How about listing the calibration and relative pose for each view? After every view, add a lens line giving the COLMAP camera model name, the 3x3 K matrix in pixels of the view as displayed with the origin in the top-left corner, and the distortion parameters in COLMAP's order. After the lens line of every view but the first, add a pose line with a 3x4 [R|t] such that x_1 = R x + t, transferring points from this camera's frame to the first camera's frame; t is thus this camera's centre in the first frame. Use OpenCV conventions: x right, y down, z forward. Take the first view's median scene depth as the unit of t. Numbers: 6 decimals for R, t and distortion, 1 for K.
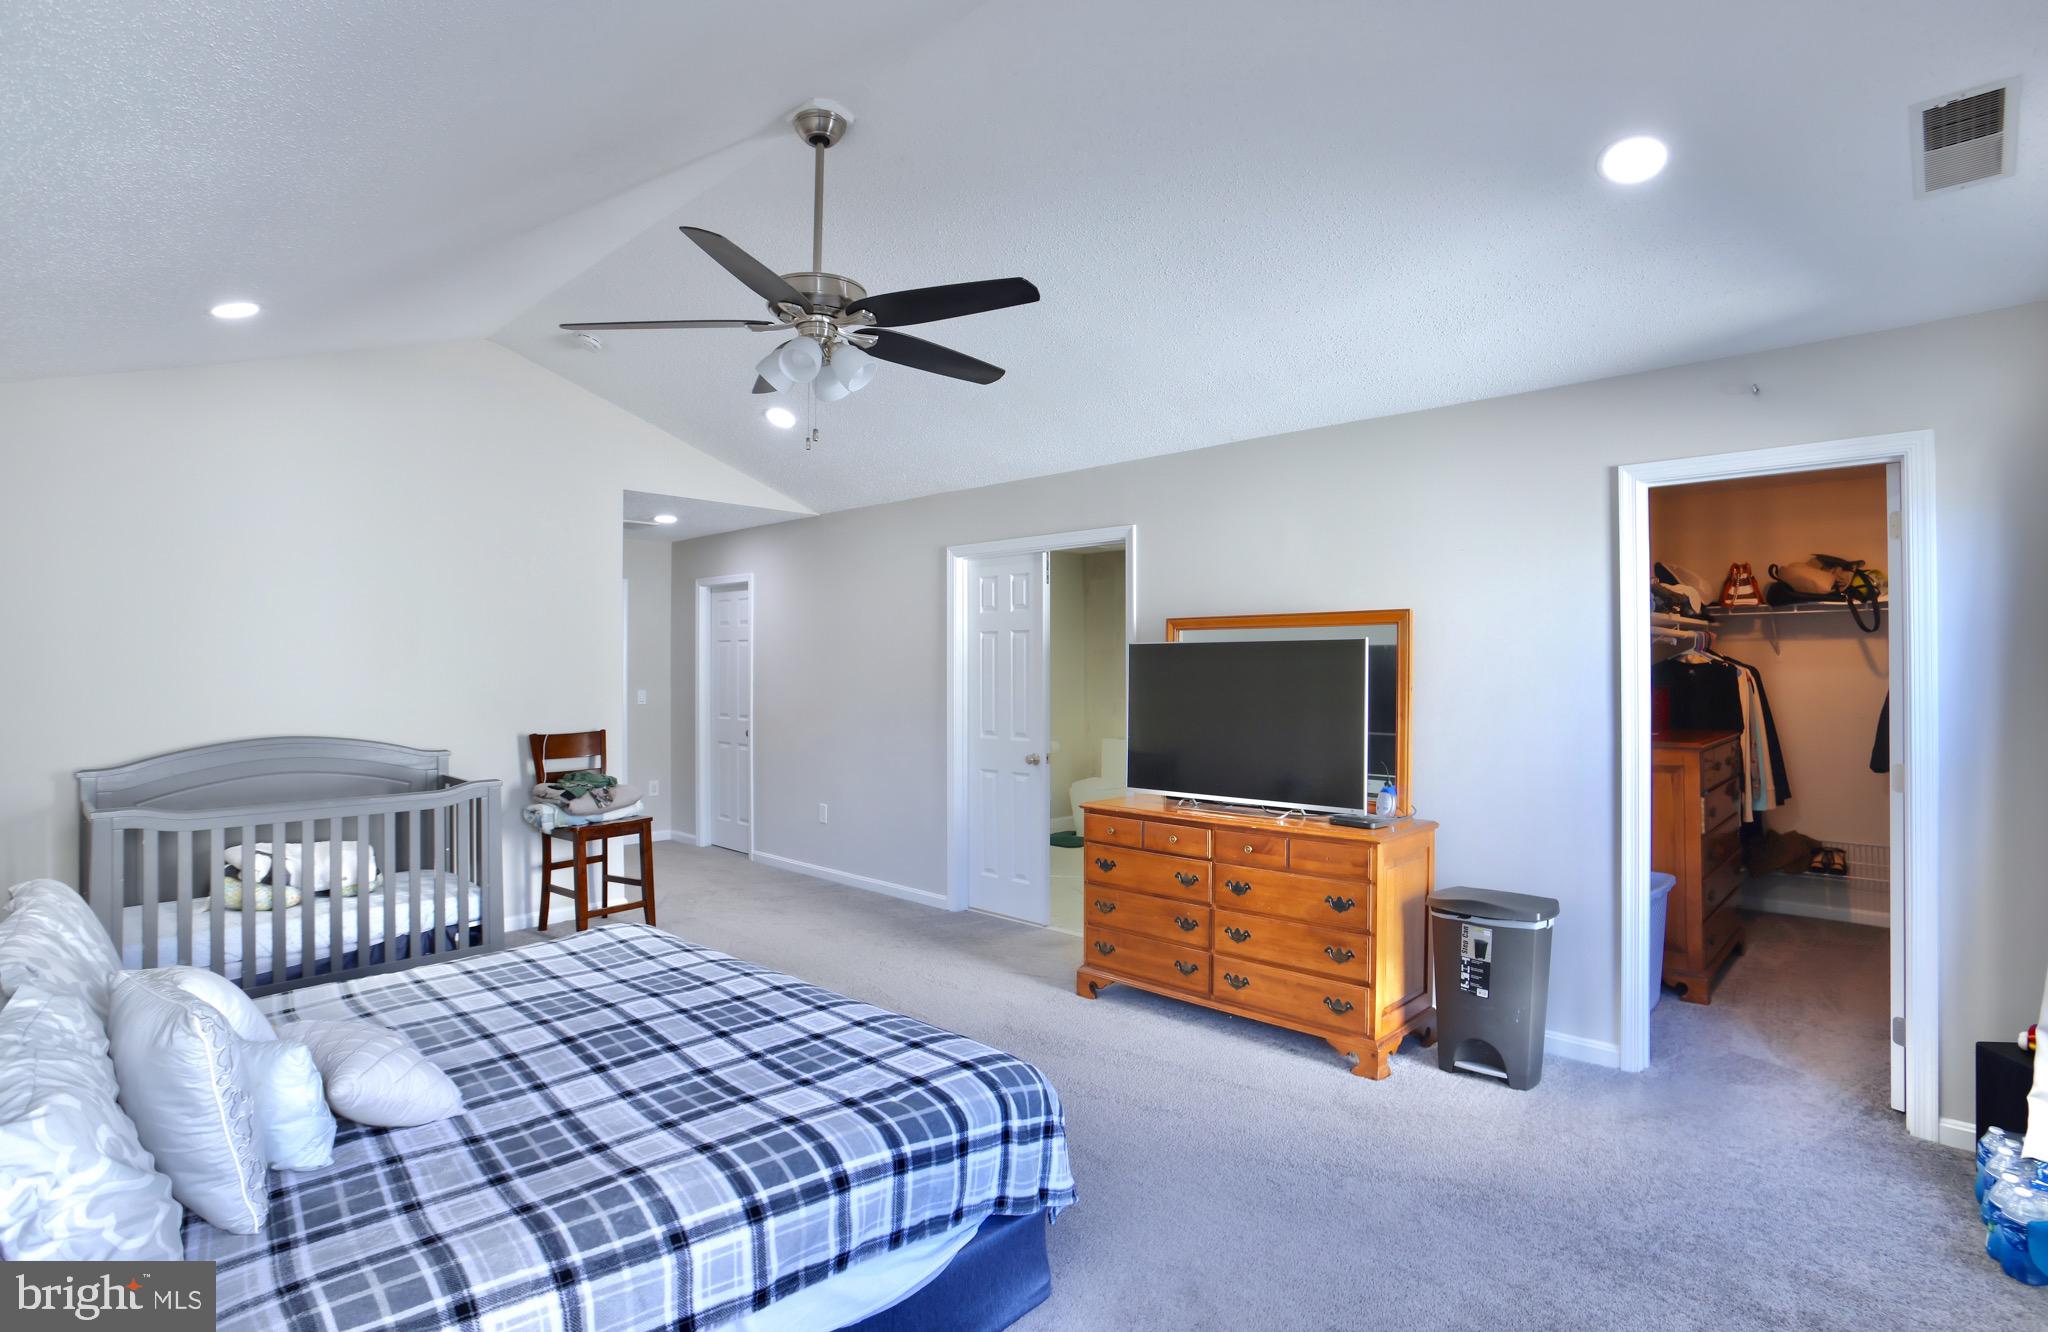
lens RADIAL K [[1033.7, 0, 1030.7], [0, 1033.7, 658.6], [0, 0, 1]] dist [-0.081154, 0.048791]
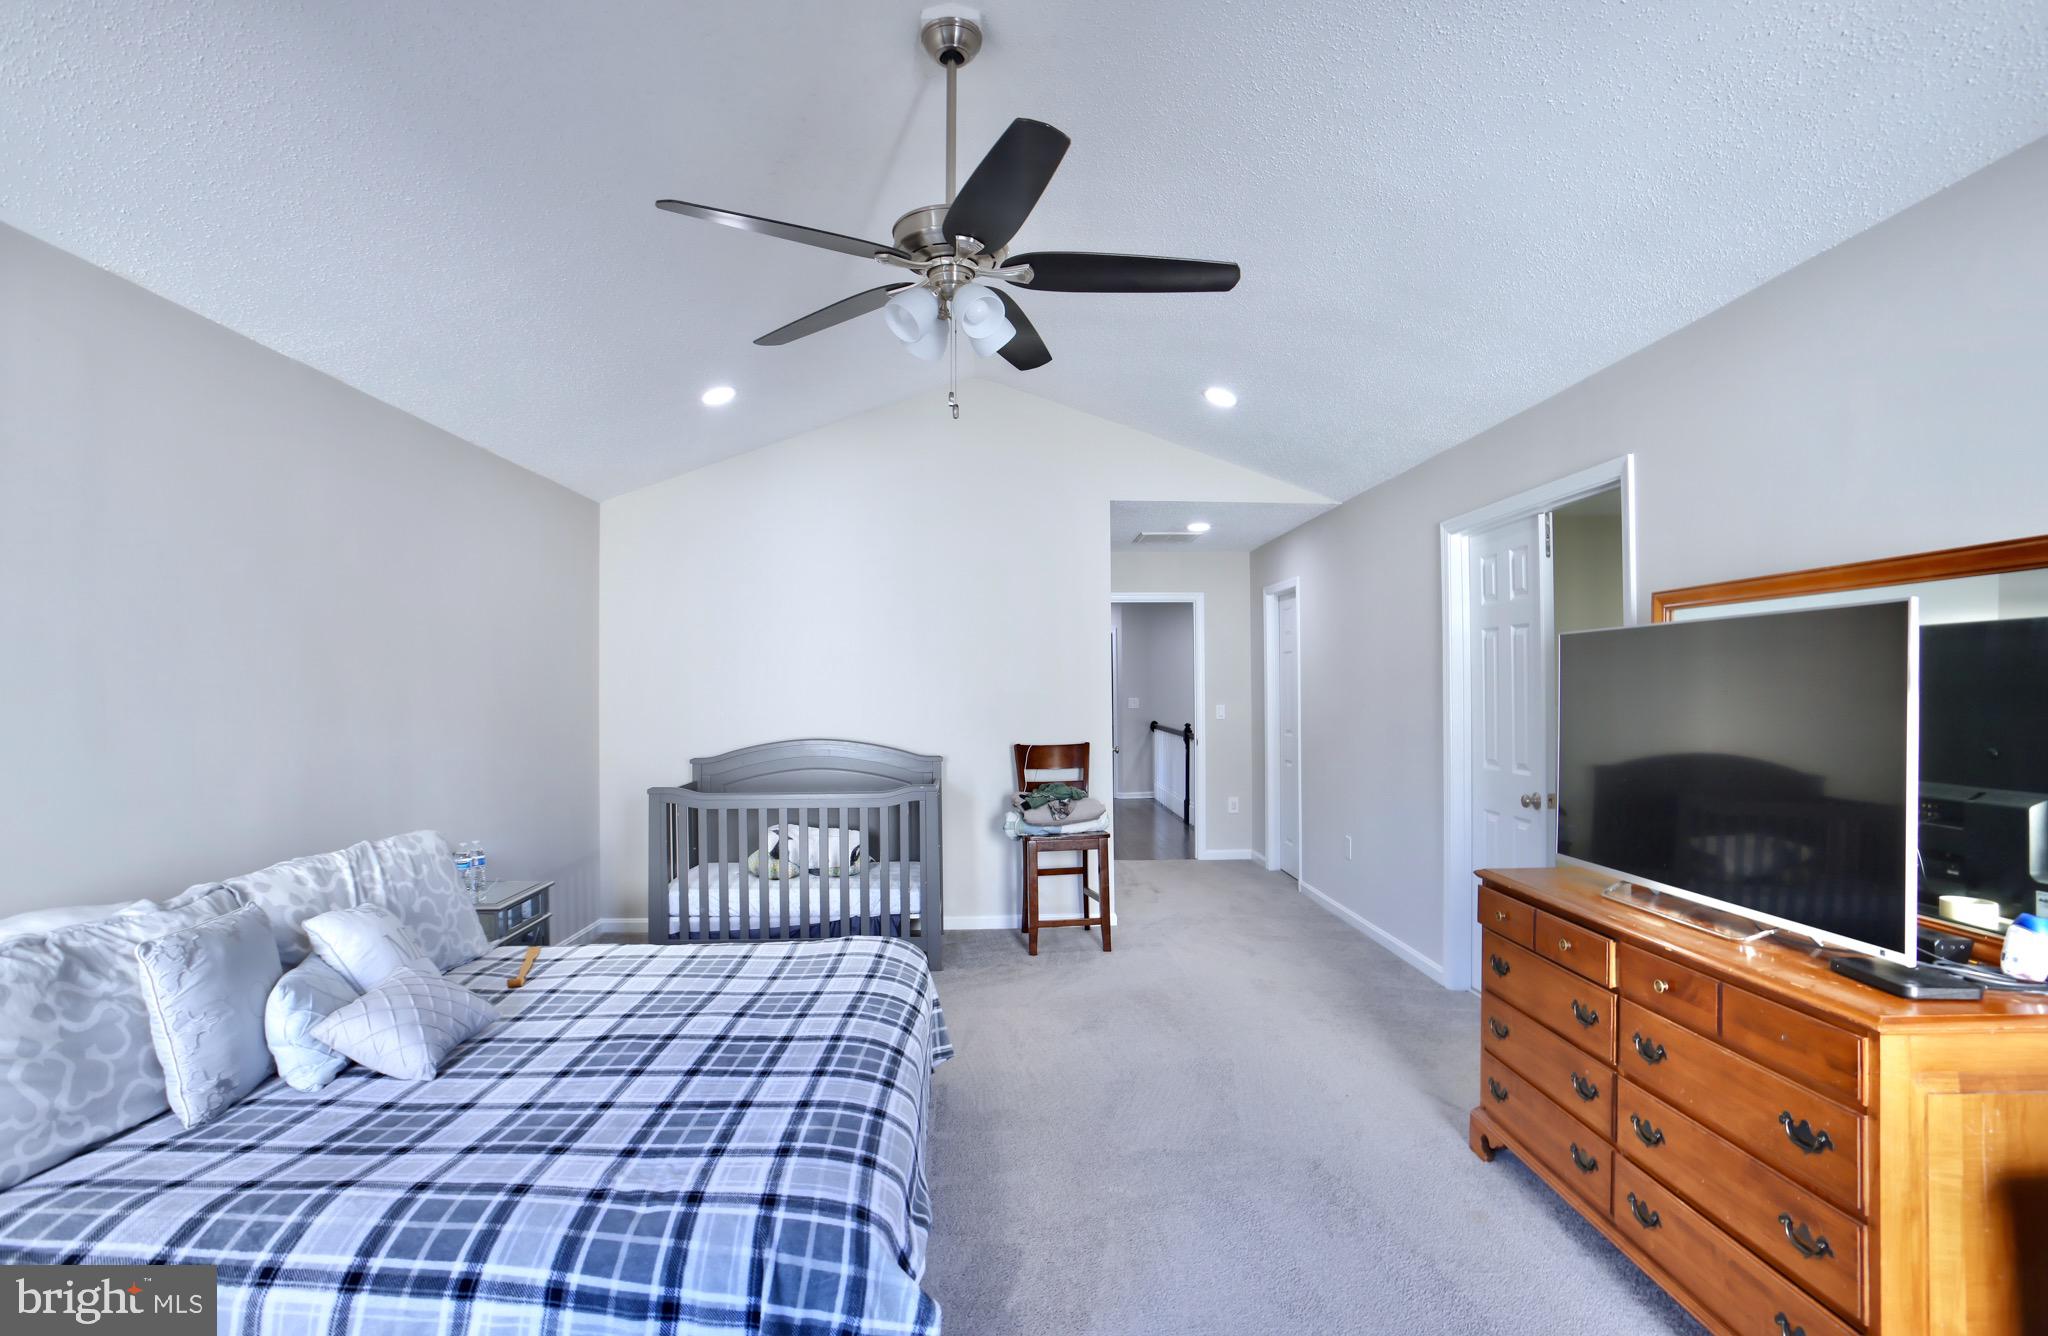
lens RADIAL K [[1005.5, 0, 1044.8], [0, 1005.5, 676.1], [0, 0, 1]] dist [-0.075457, 0.041159]
pose [[0.712876, -0.012814, -0.701173, 0.314790], [0.011770, 0.999911, -0.006308, 0.013368], [0.701192, -0.003756, 0.712963, 0.342896]]
